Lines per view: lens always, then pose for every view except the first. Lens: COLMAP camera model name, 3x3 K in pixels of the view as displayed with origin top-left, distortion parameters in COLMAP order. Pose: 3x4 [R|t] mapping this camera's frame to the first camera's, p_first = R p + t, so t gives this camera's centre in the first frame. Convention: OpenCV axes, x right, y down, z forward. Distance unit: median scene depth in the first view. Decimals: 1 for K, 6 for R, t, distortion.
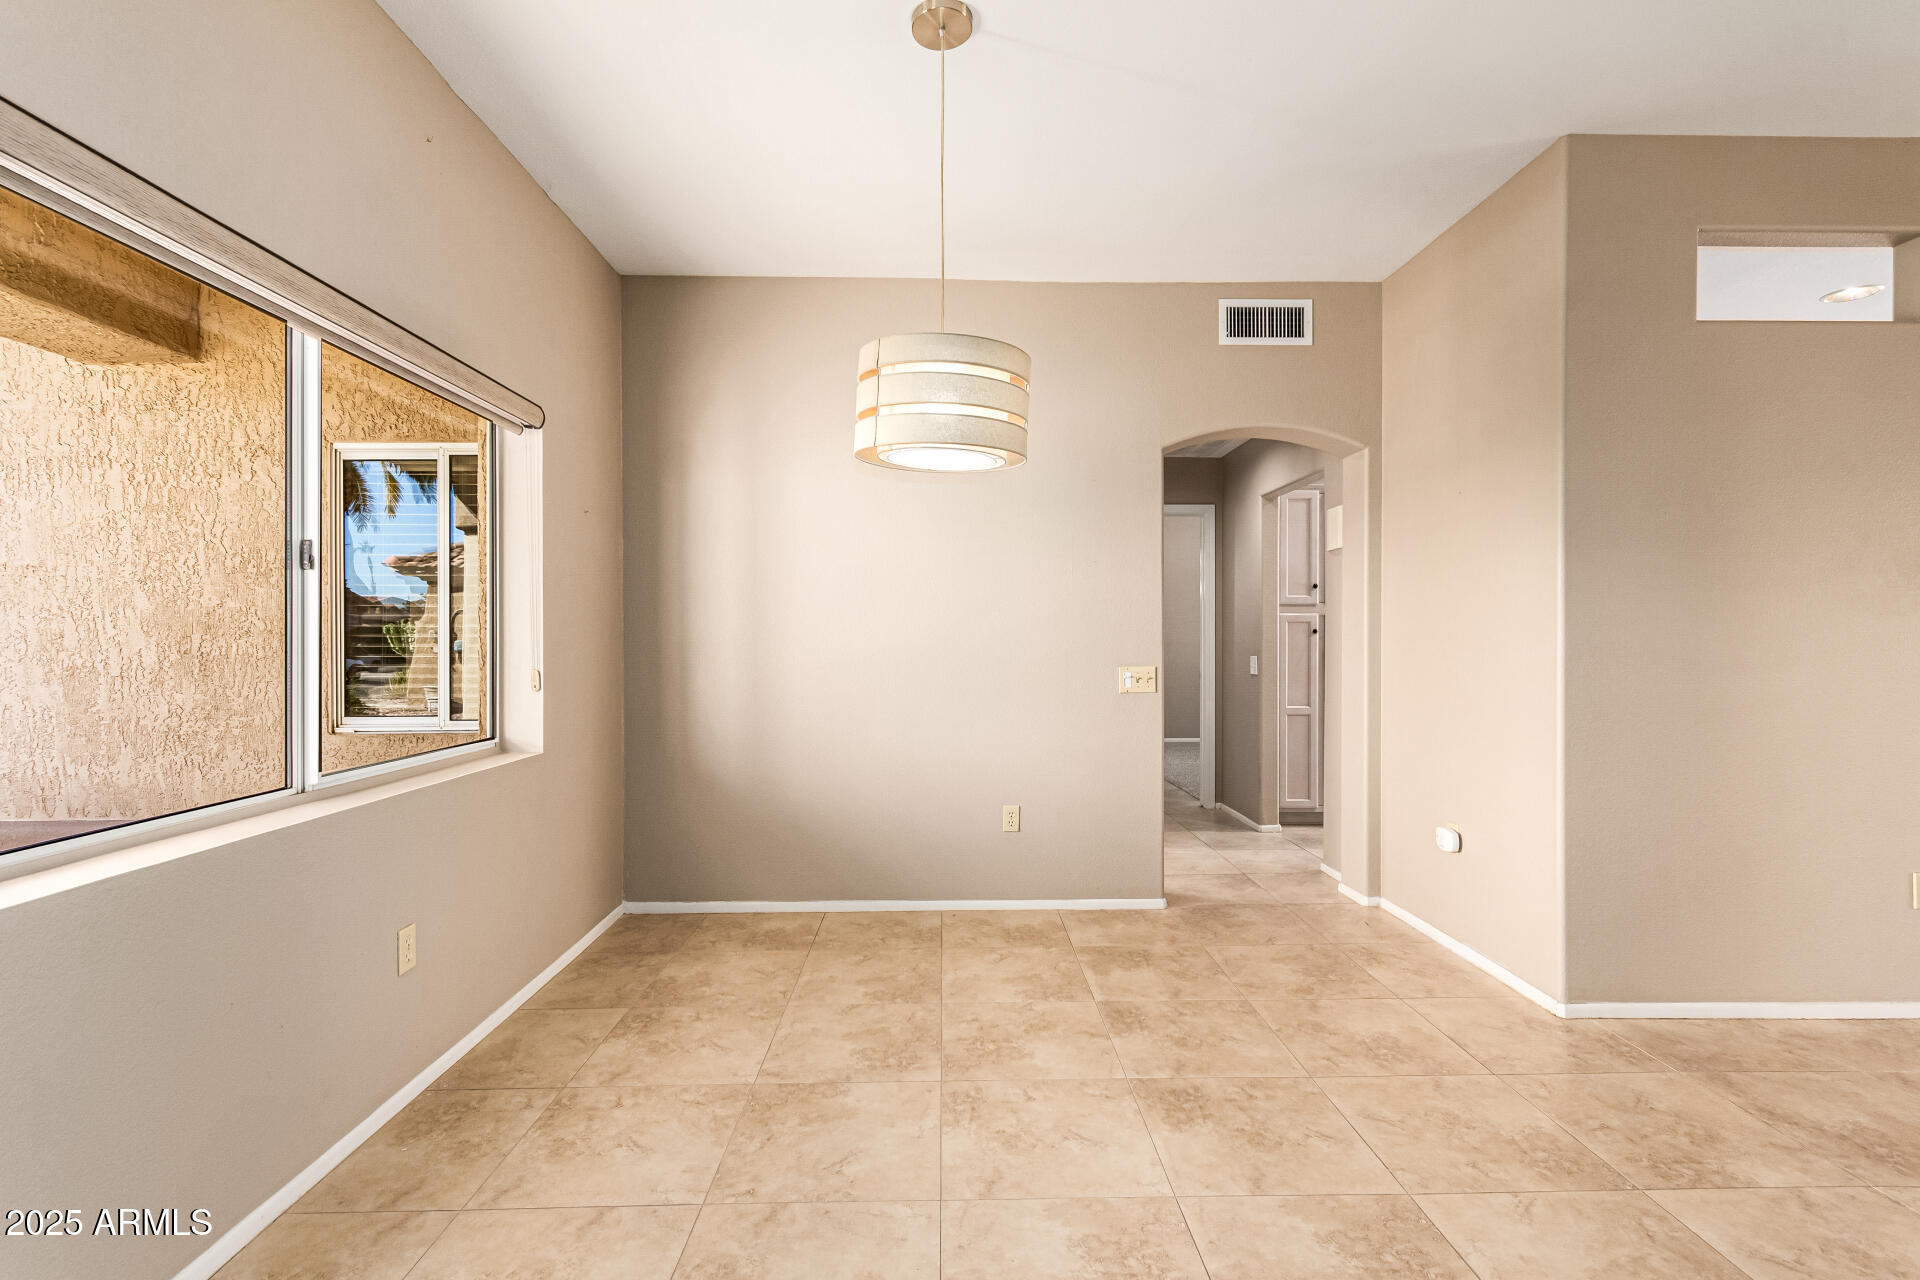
lens RADIAL K [[890.4, 0, 960.0], [0, 890.4, 640.0], [0, 0, 1]] dist [0.000692, 0.000172]
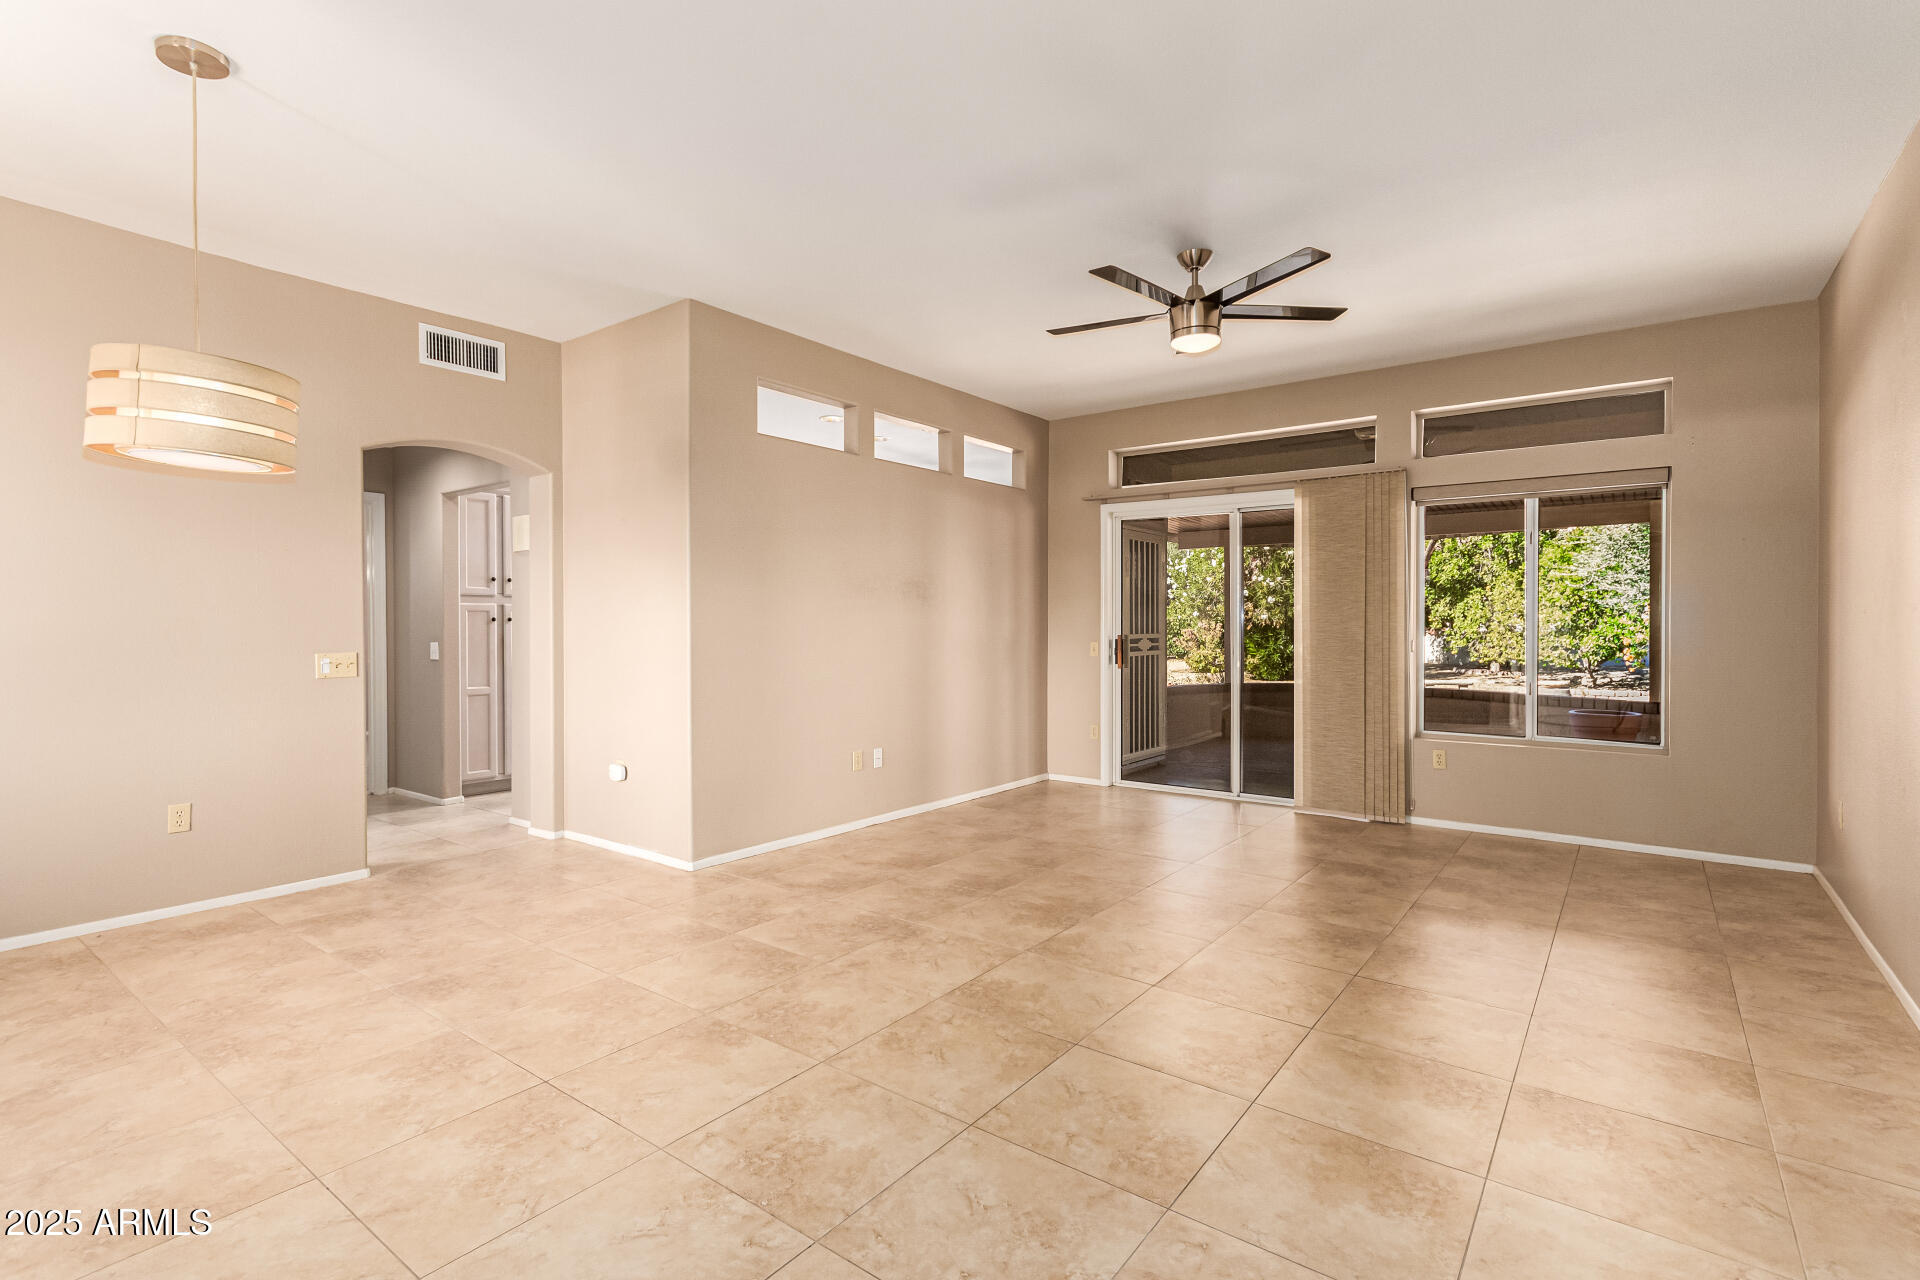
lens RADIAL K [[899.4, 0, 960.0], [0, 899.4, 640.0], [0, 0, 1]] dist [0.016267, 0.001676]
pose [[0.621960, -0.013477, 0.782933, -0.219555], [0.002448, 0.999880, 0.015267, 0.000136], [-0.783045, -0.007579, 0.621919, -0.290036]]
